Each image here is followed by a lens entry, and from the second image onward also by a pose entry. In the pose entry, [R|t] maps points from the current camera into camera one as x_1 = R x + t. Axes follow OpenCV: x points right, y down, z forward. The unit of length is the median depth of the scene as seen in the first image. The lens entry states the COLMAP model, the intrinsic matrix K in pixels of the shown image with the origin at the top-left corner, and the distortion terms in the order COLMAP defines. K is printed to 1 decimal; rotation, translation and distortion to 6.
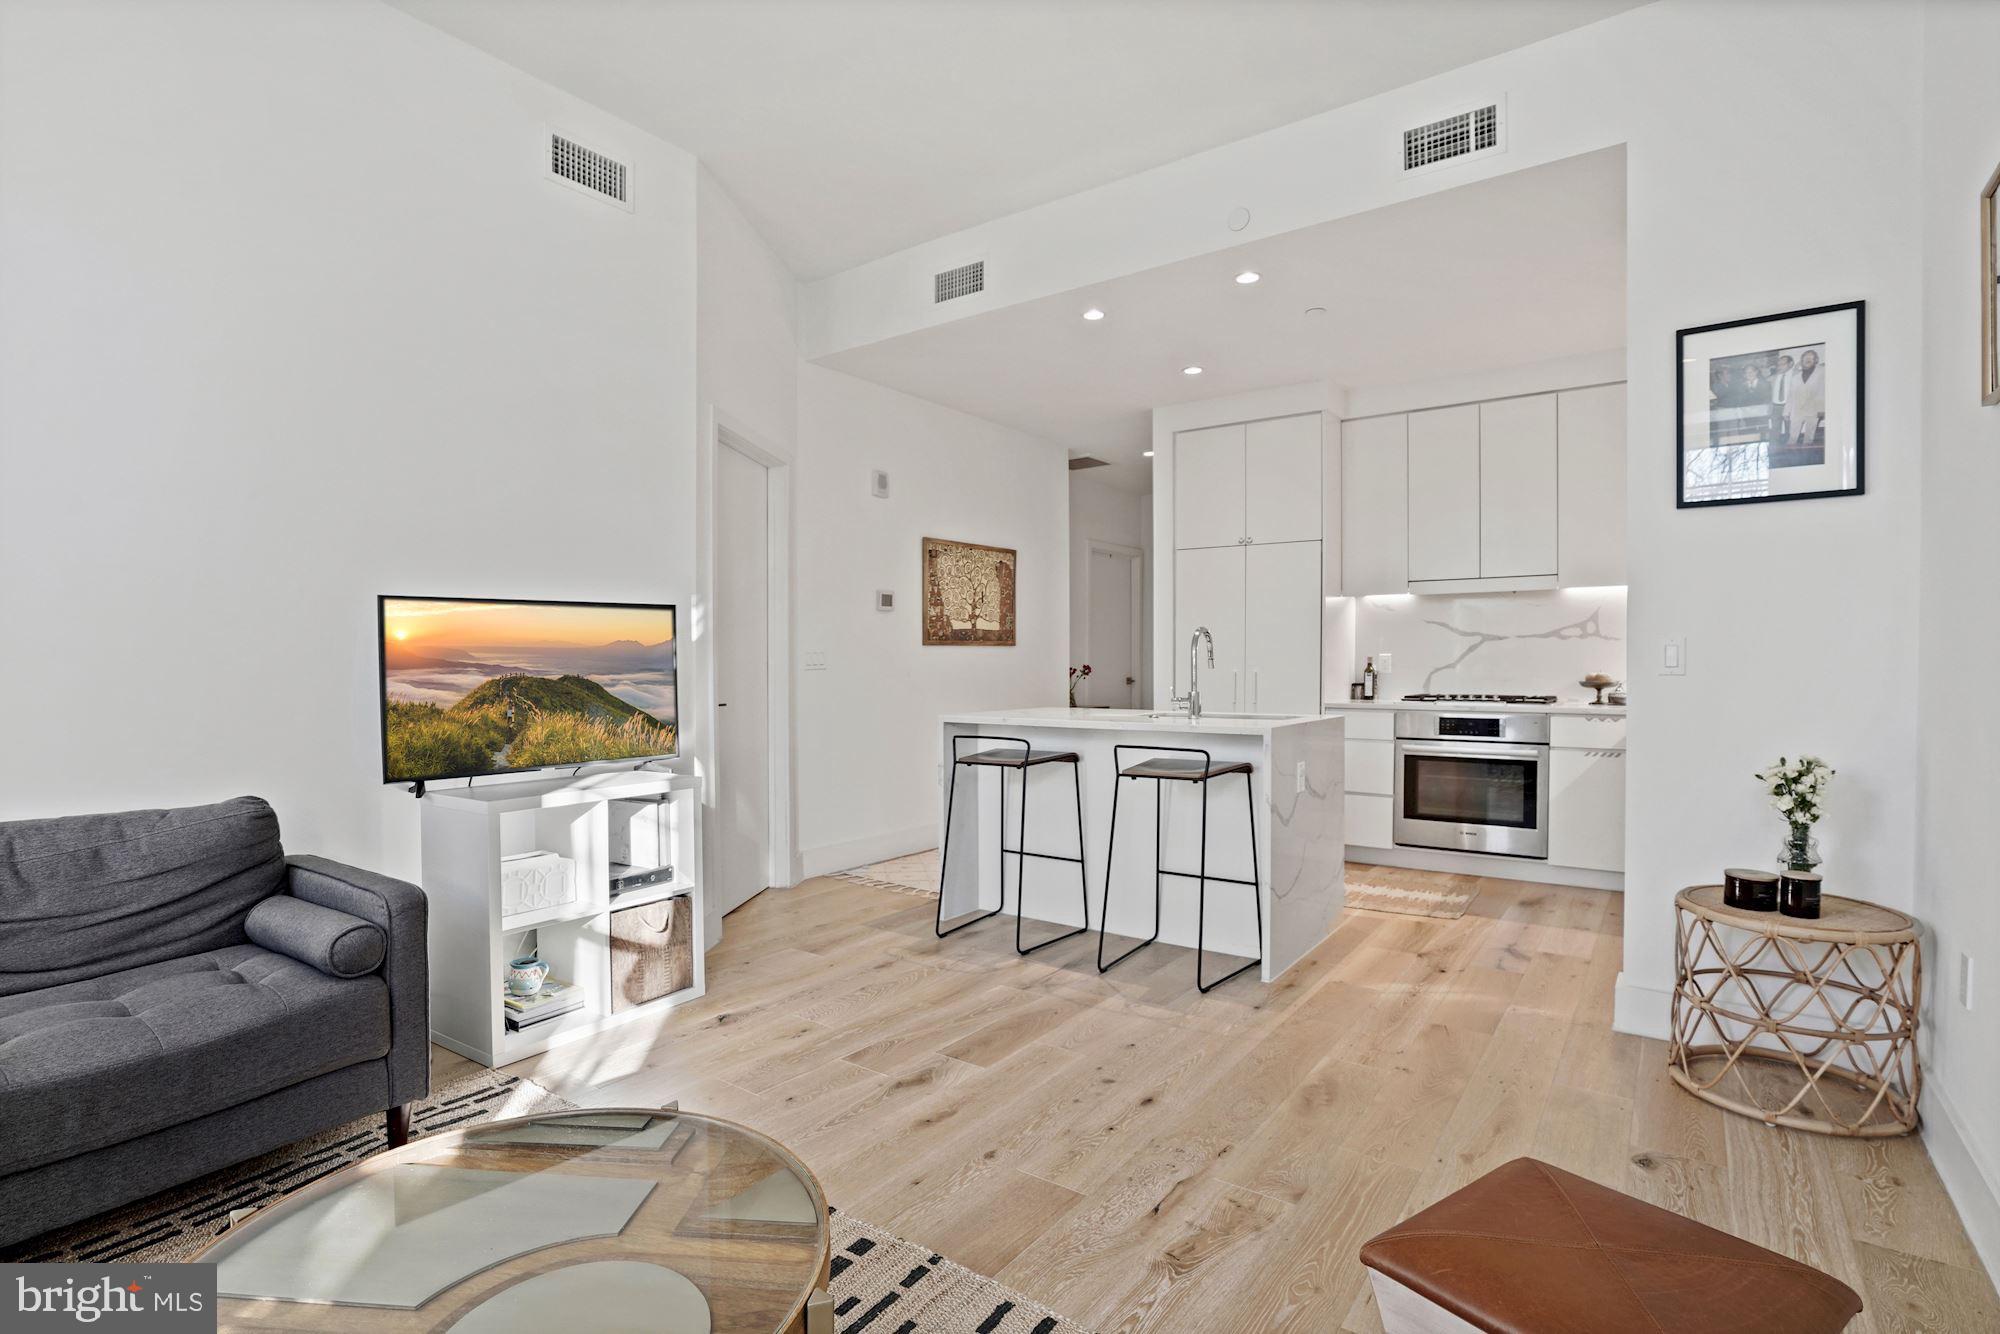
lens RADIAL K [[996.2, 0, 1006.8], [0, 996.2, 676.7], [0, 0, 1]] dist [-0.003184, 0.000351]
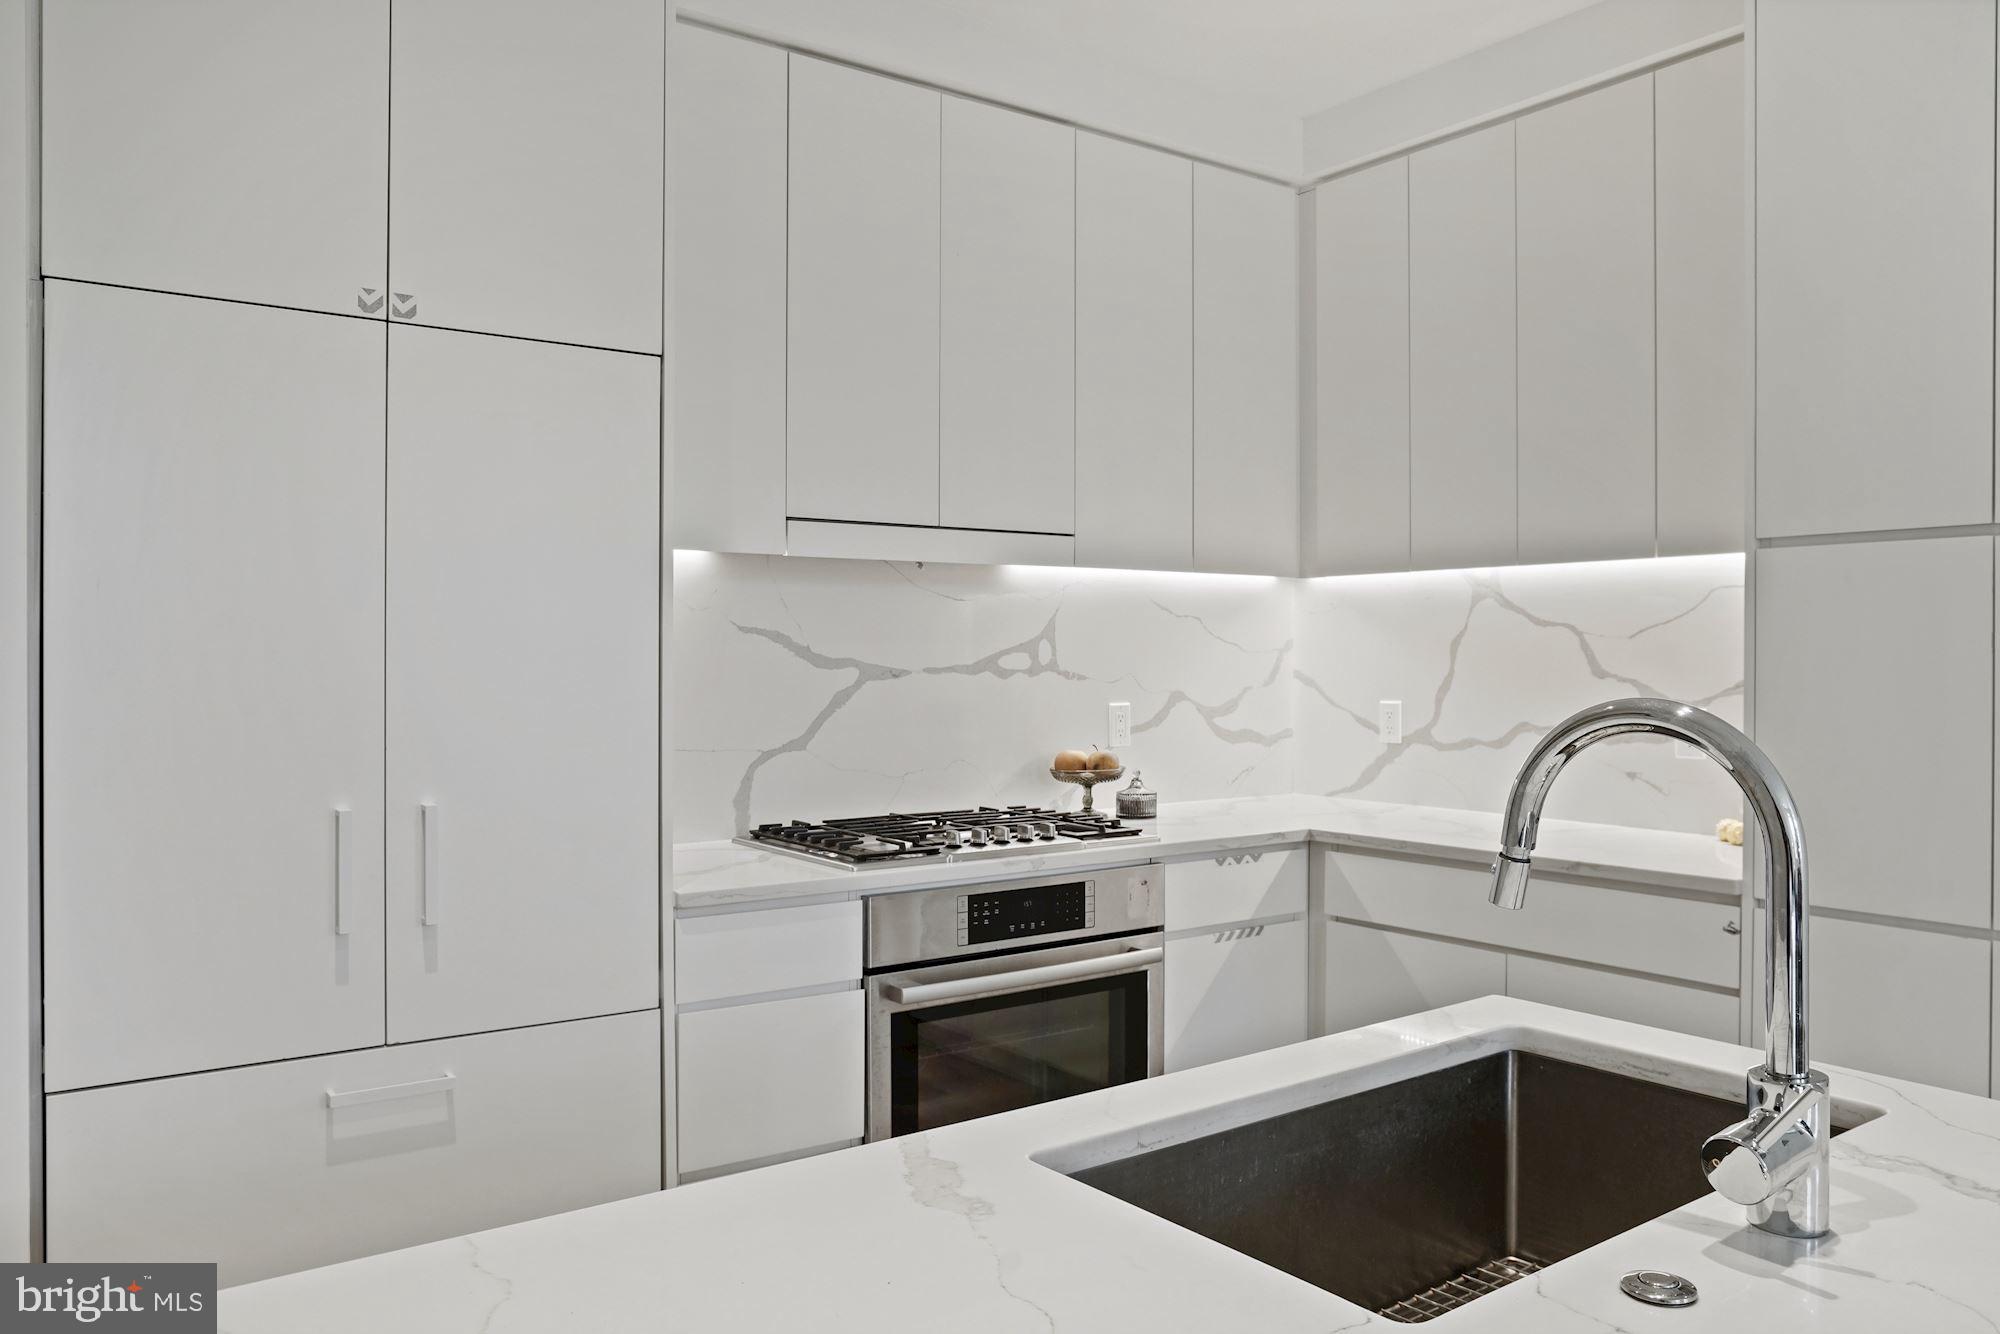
lens RADIAL K [[1462.6, 0, 990.9], [0, 1462.6, 664.5], [0, 0, 1]] dist [-0.063127, -0.001887]
pose [[0.318605, -0.003942, 0.947879, -0.065899], [0.013540, 0.999908, -0.000393, -0.039995], [-0.947791, 0.012960, 0.318629, 0.732573]]
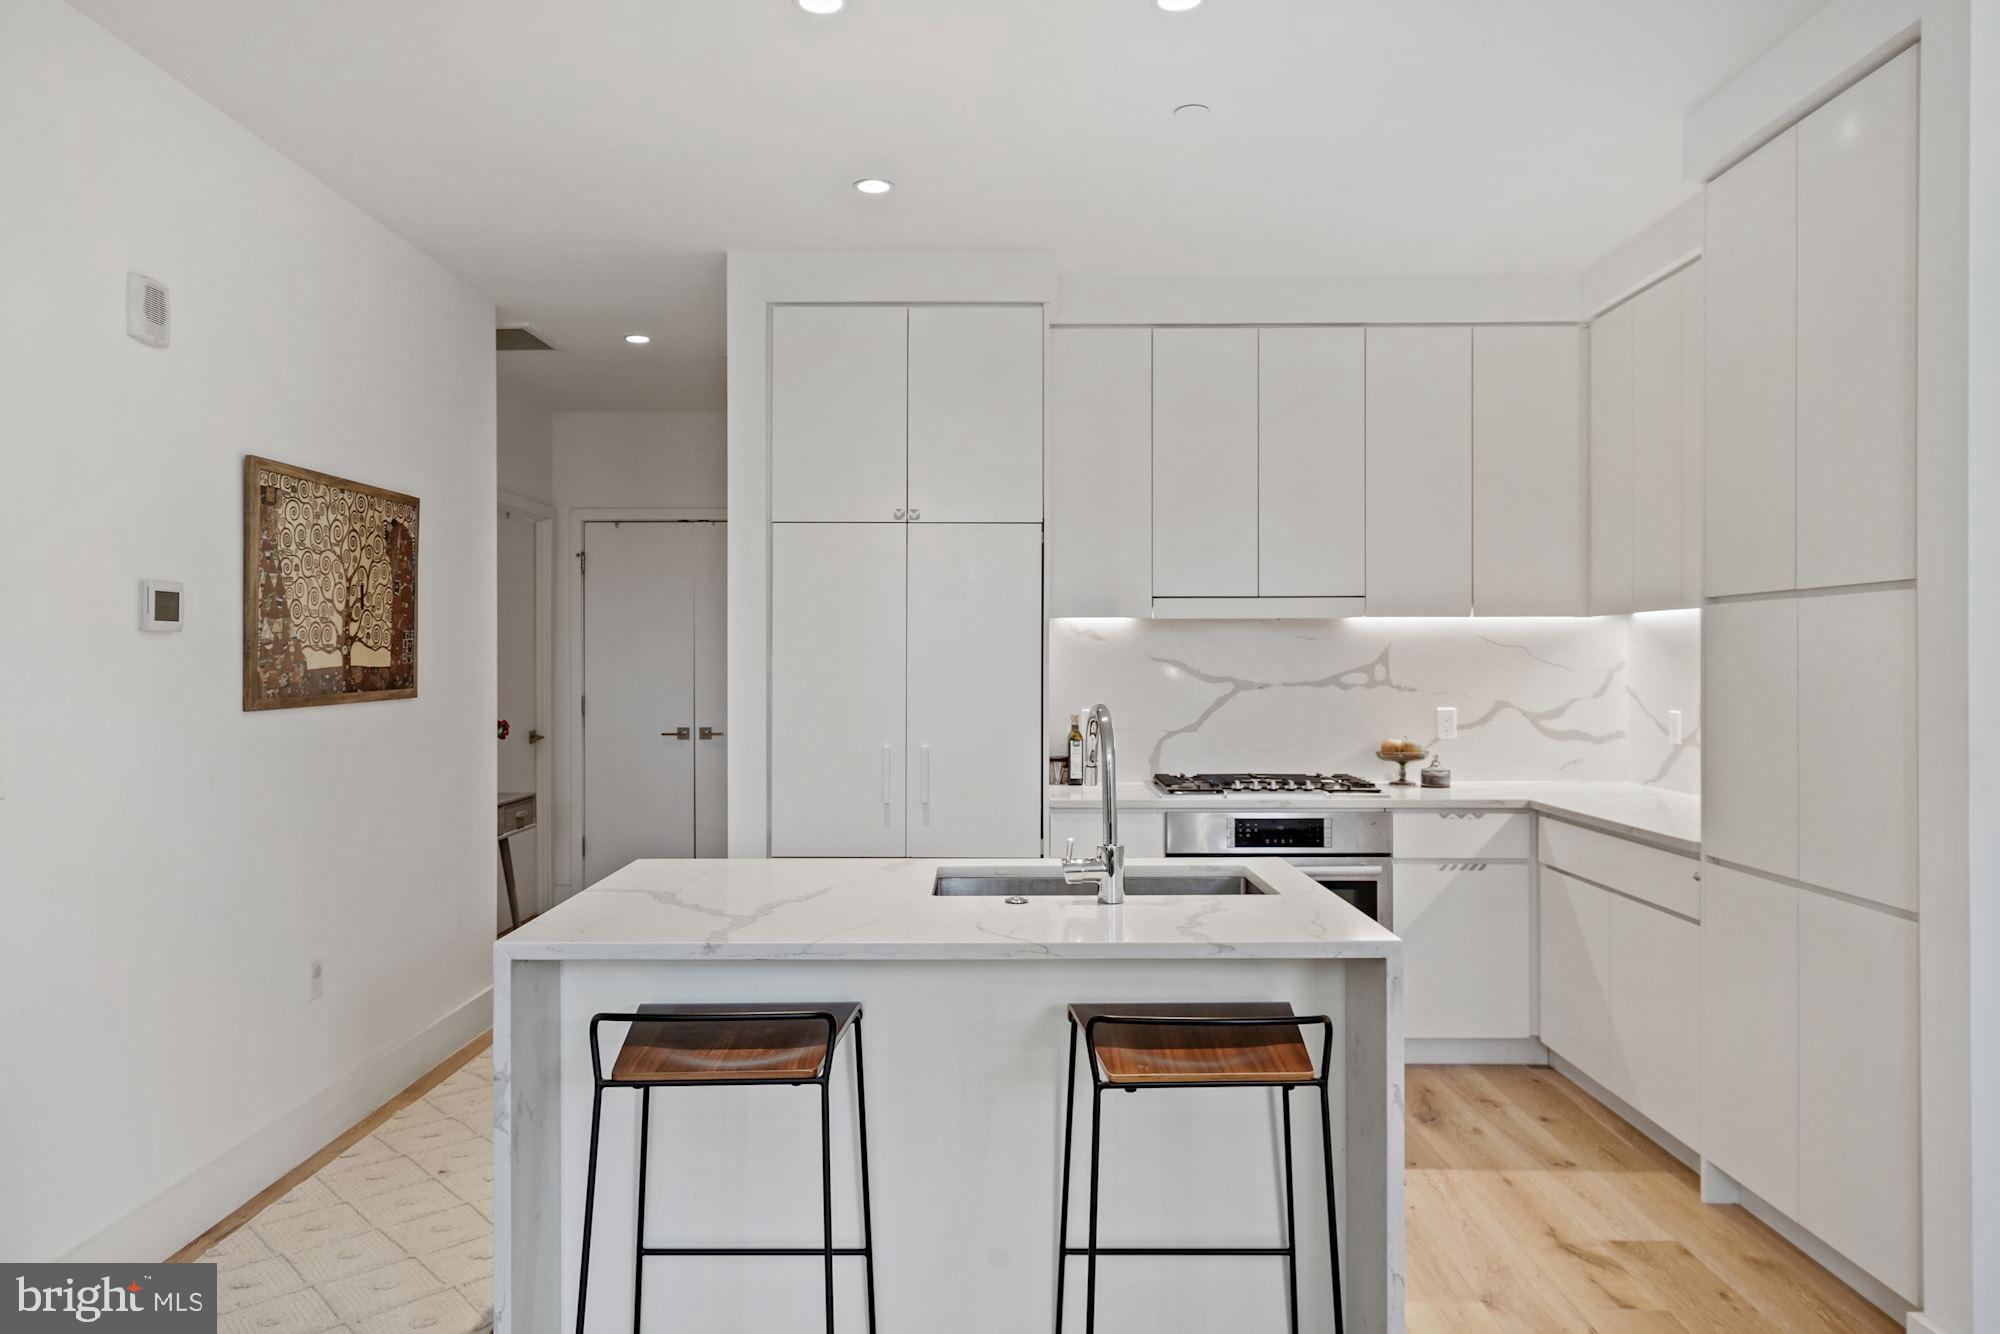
lens RADIAL K [[1325.3, 0, 989.0], [0, 1325.3, 664.8], [0, 0, 1]] dist [0.012130, 0.001421]
pose [[0.819630, -0.000491, 0.572893, -0.150139], [0.008226, 0.999907, -0.010912, -0.042981], [-0.572835, 0.013656, 0.819557, 0.363154]]
